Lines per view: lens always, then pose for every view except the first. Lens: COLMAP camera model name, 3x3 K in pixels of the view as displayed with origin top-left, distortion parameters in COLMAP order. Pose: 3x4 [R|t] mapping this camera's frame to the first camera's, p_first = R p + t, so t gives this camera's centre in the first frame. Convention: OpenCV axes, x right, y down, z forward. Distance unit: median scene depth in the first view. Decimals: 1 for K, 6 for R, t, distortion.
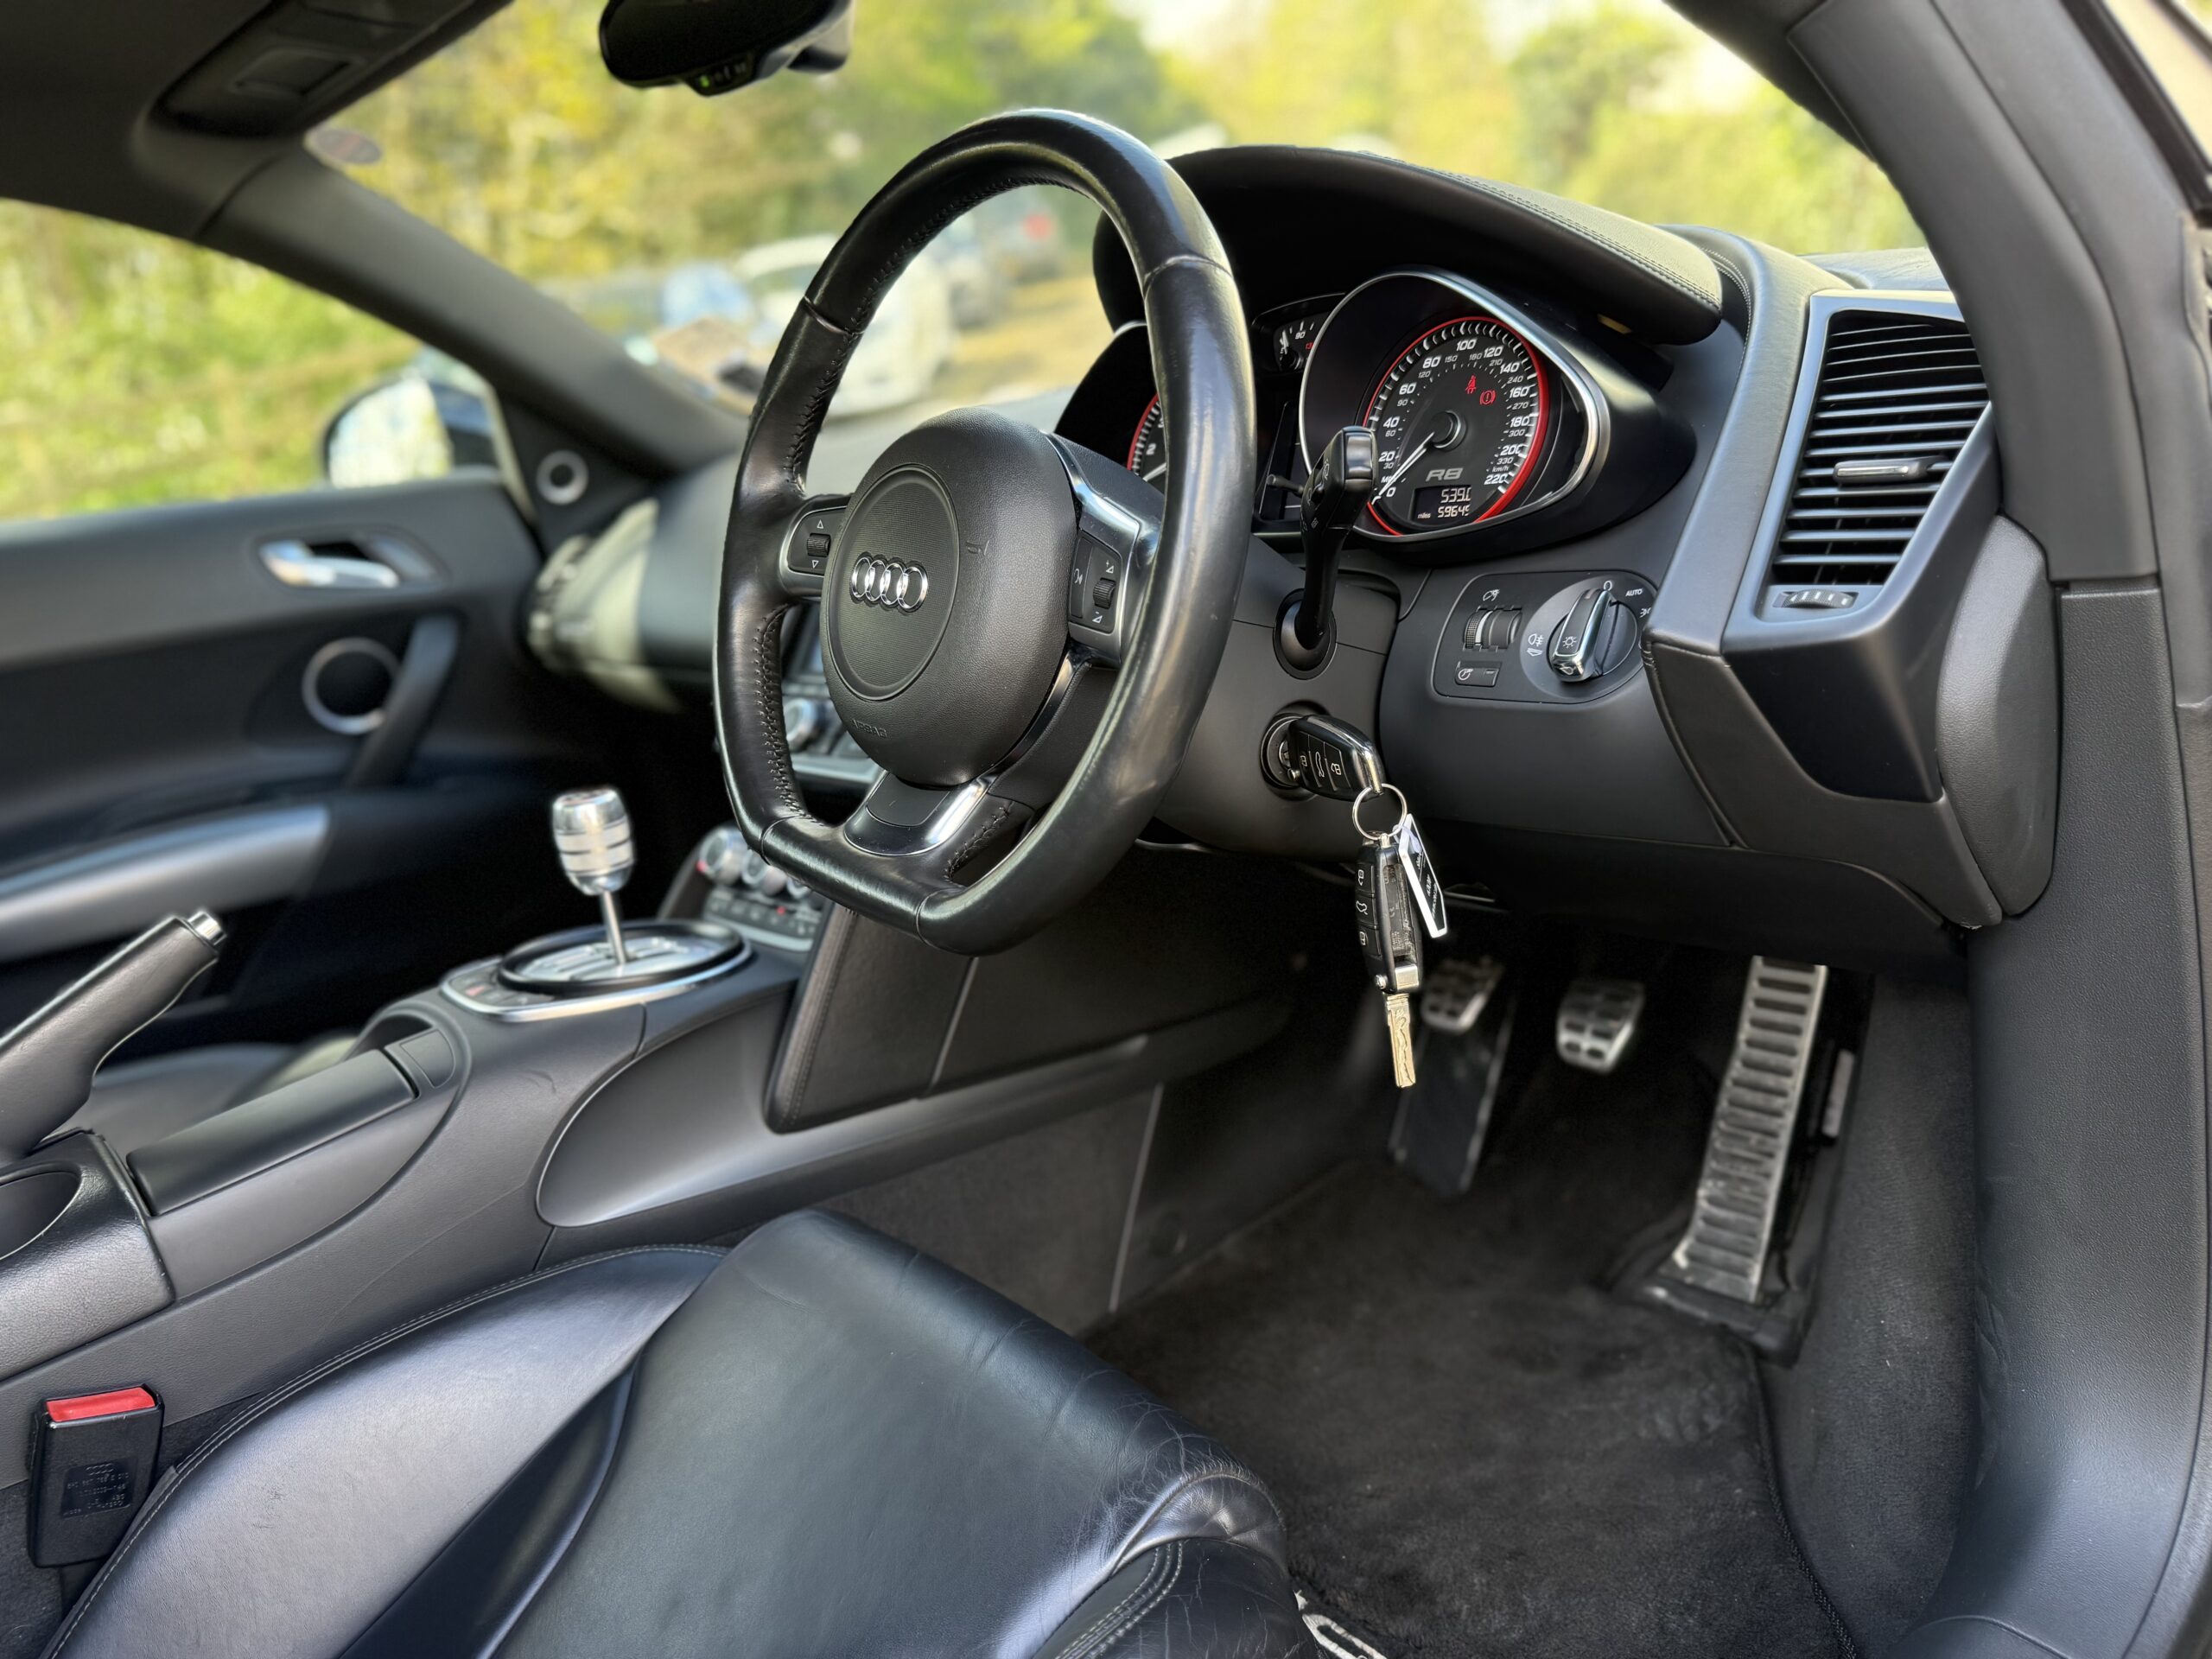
lens RADIAL K [[1624.6, 0, 1136.7], [0, 1624.6, 817.2], [0, 0, 1]] dist [0.010545, -0.032243]
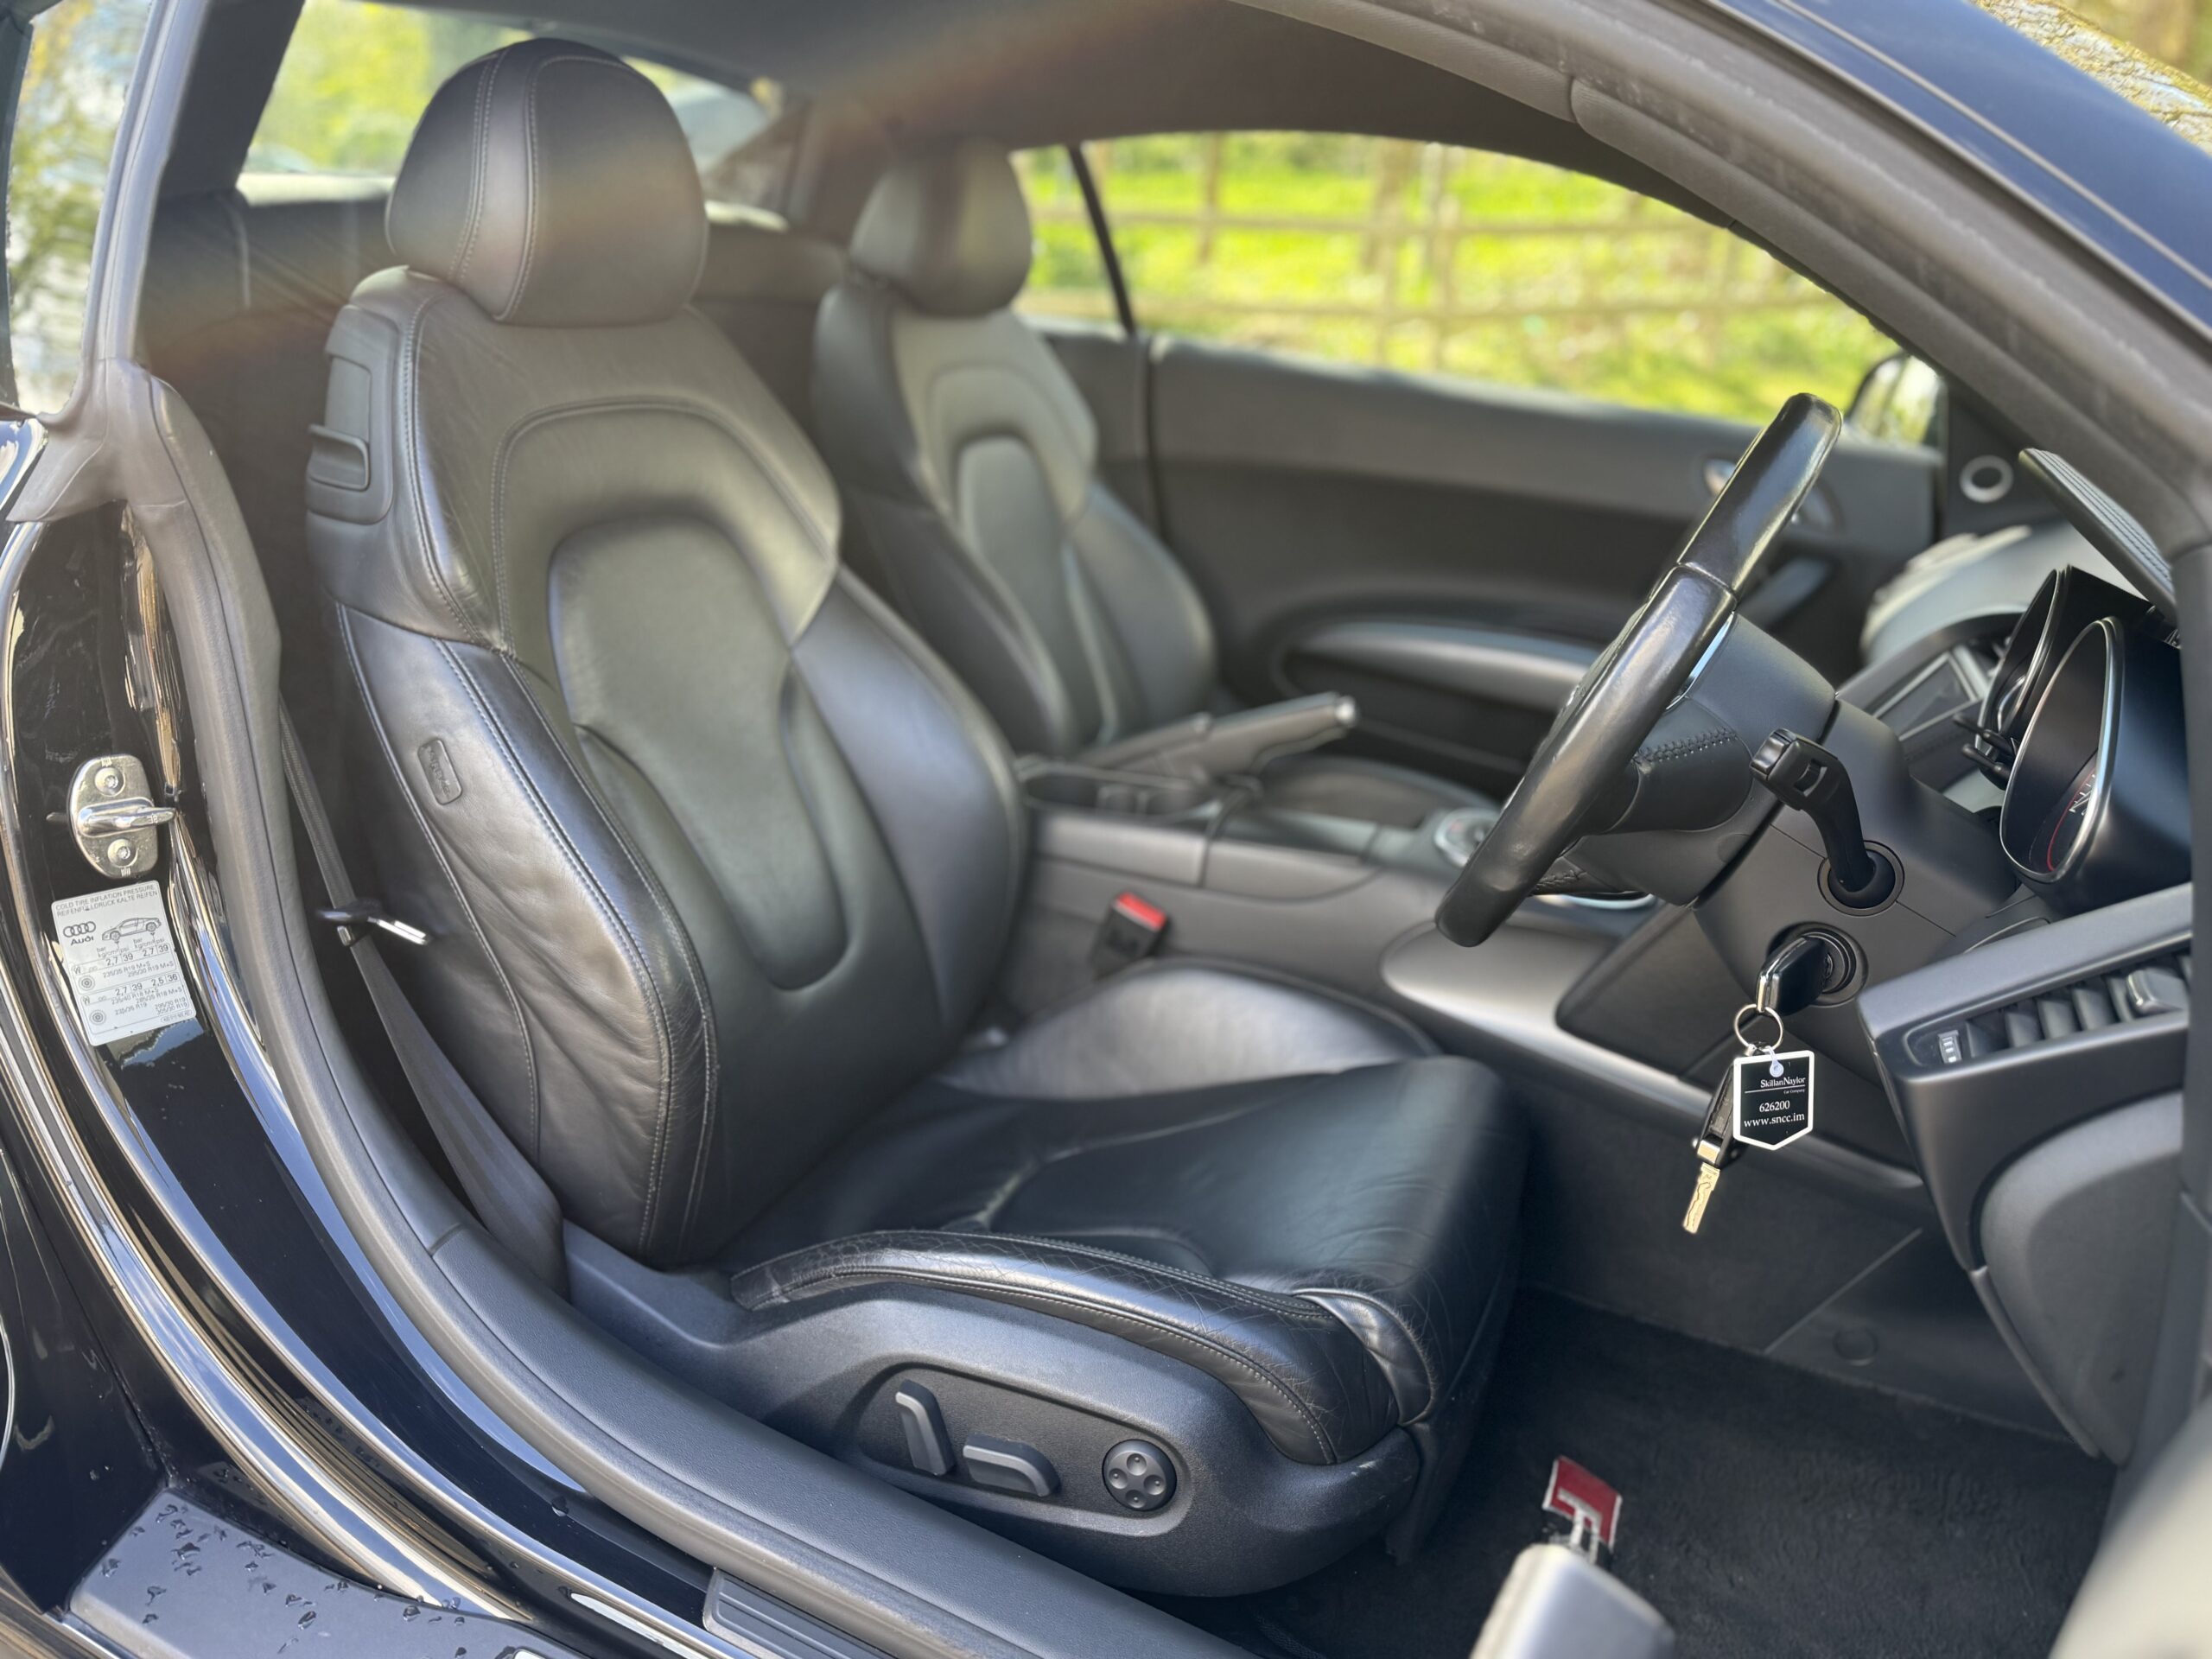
lens RADIAL K [[1617.9, 0, 1082.3], [0, 1617.9, 827.1], [0, 0, 1]] dist [-0.001791, -0.002674]
pose [[0.407948, 0.471938, -0.781571, 0.507905], [-0.360275, 0.869786, 0.337156, -0.222373], [0.838916, 0.144038, 0.524855, -0.049442]]
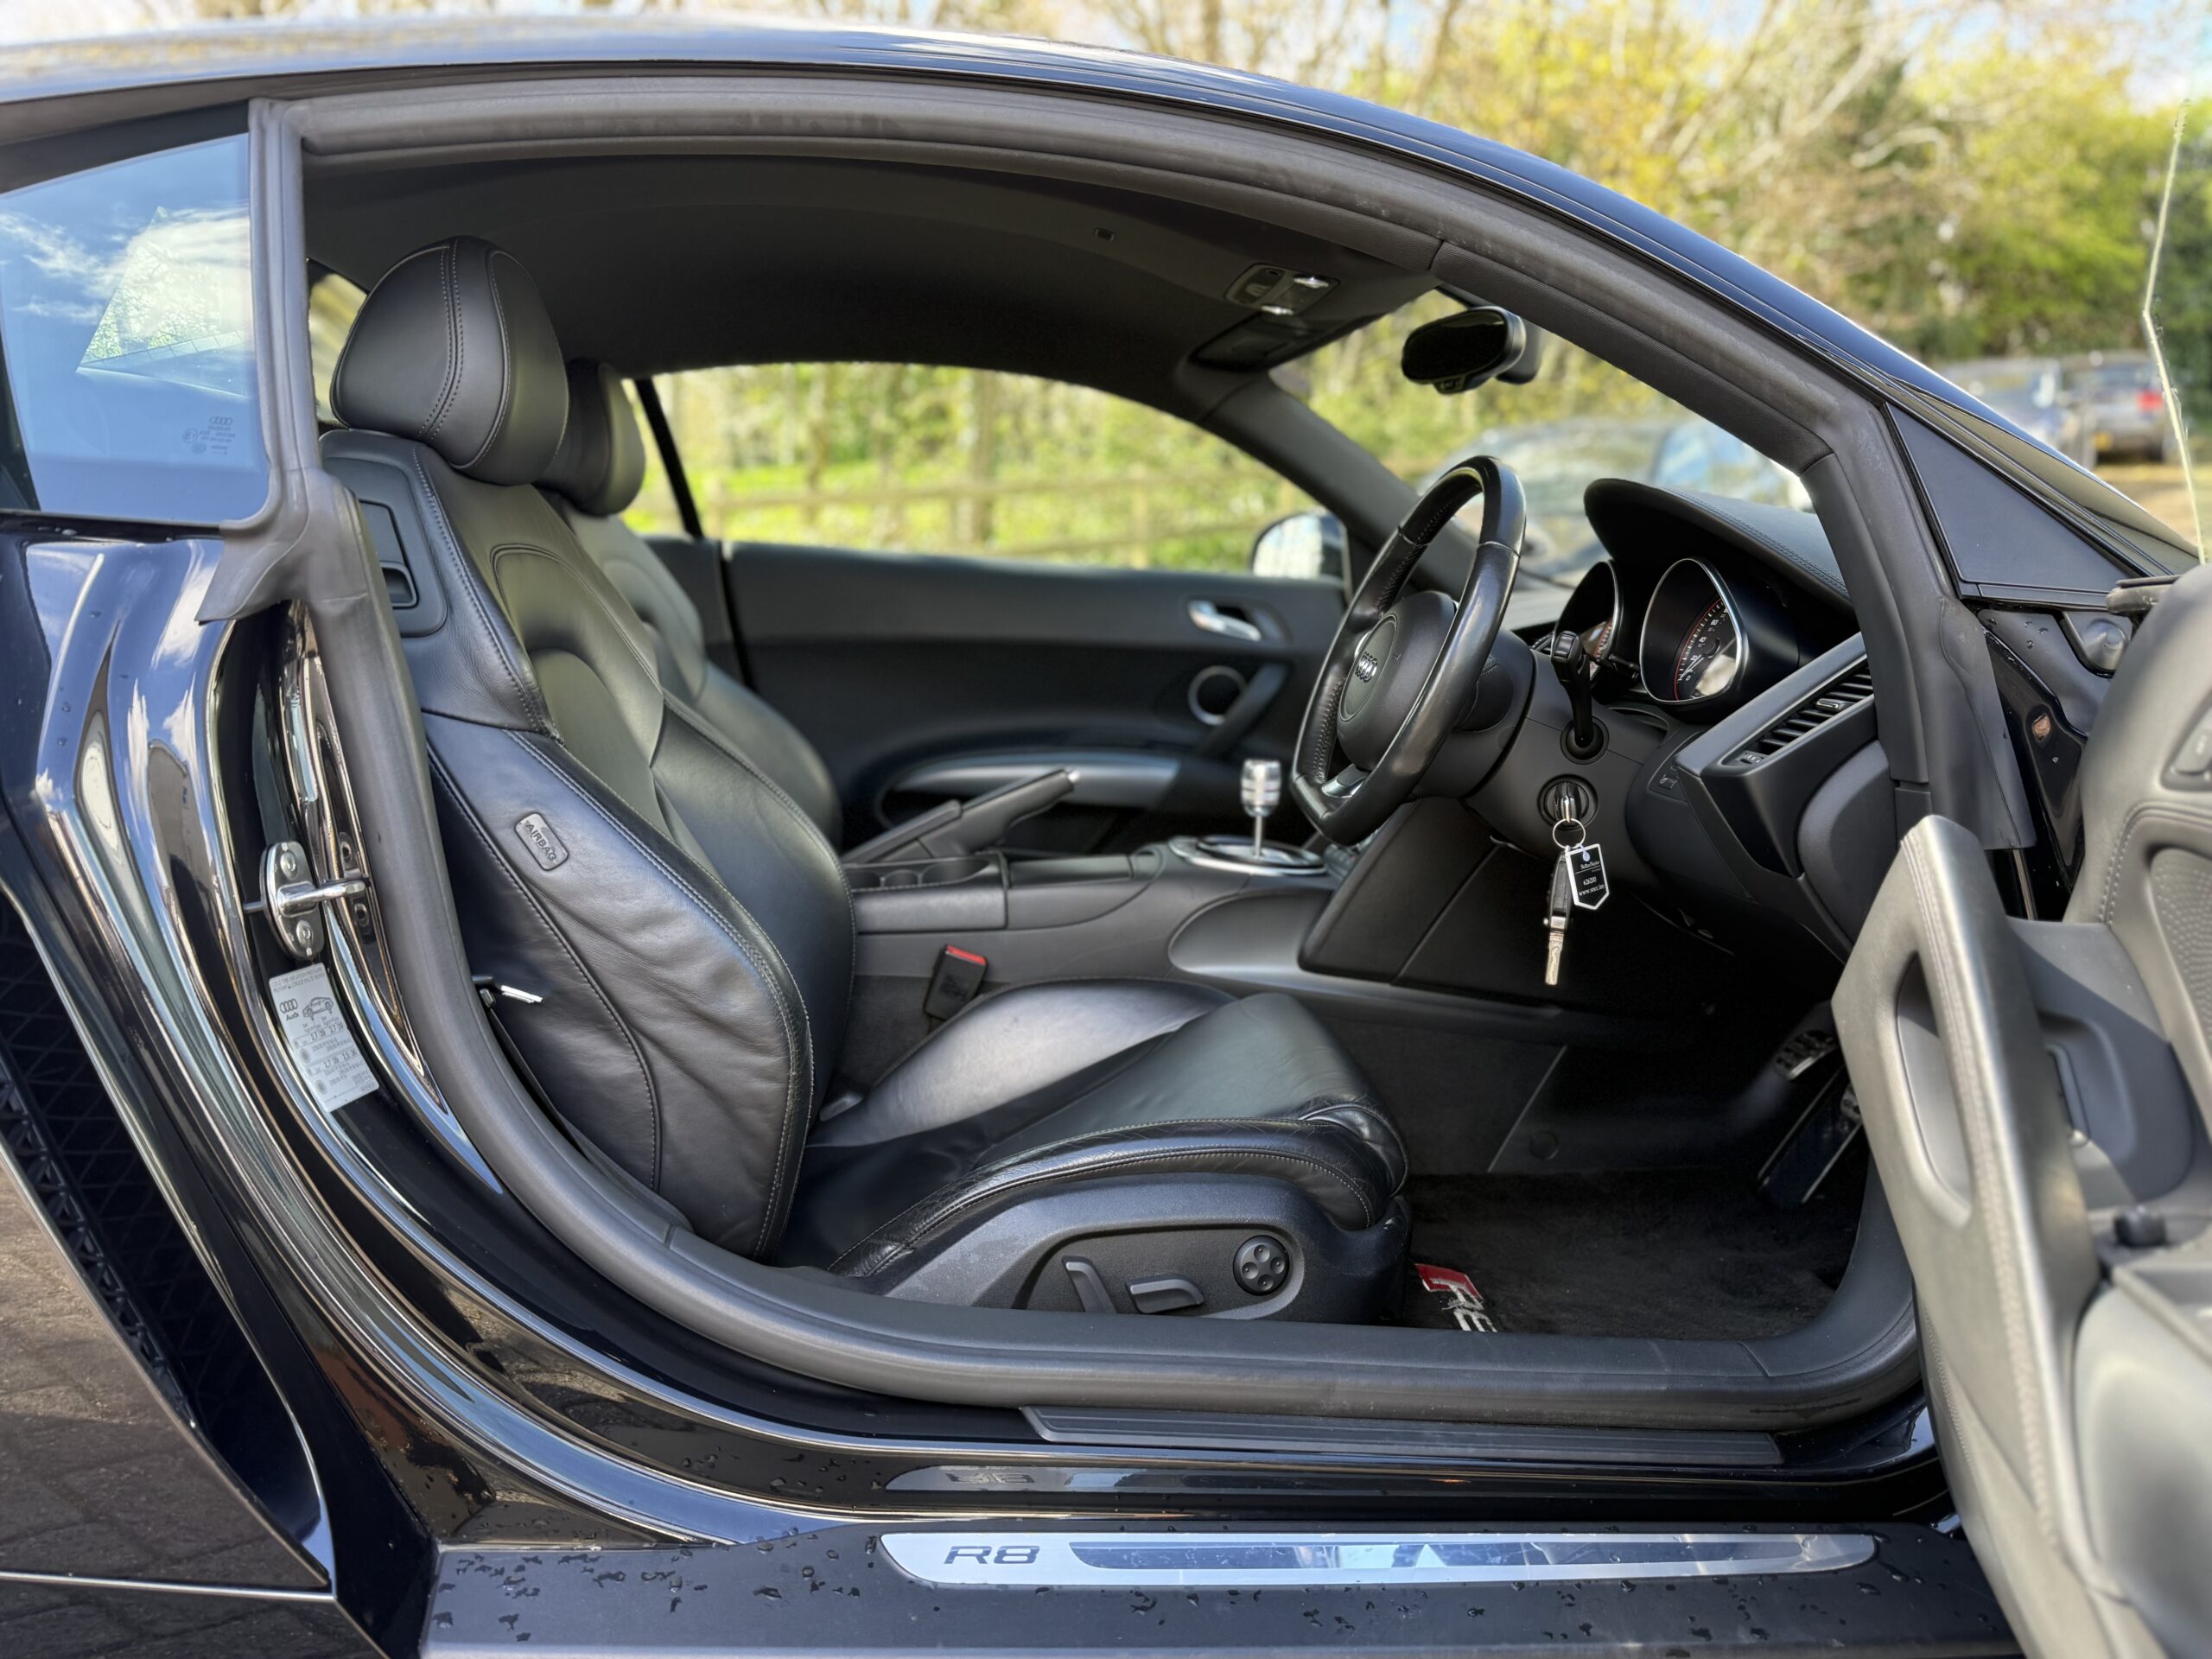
lens RADIAL K [[1643.9, 0, 1090.2], [0, 1643.9, 831.0], [0, 0, 1]] dist [0.023006, -0.028043]
pose [[0.800062, 0.241458, -0.549180, 0.469787], [-0.275440, 0.961083, 0.021291, 0.065476], [0.532948, 0.134232, 0.835433, -0.555696]]
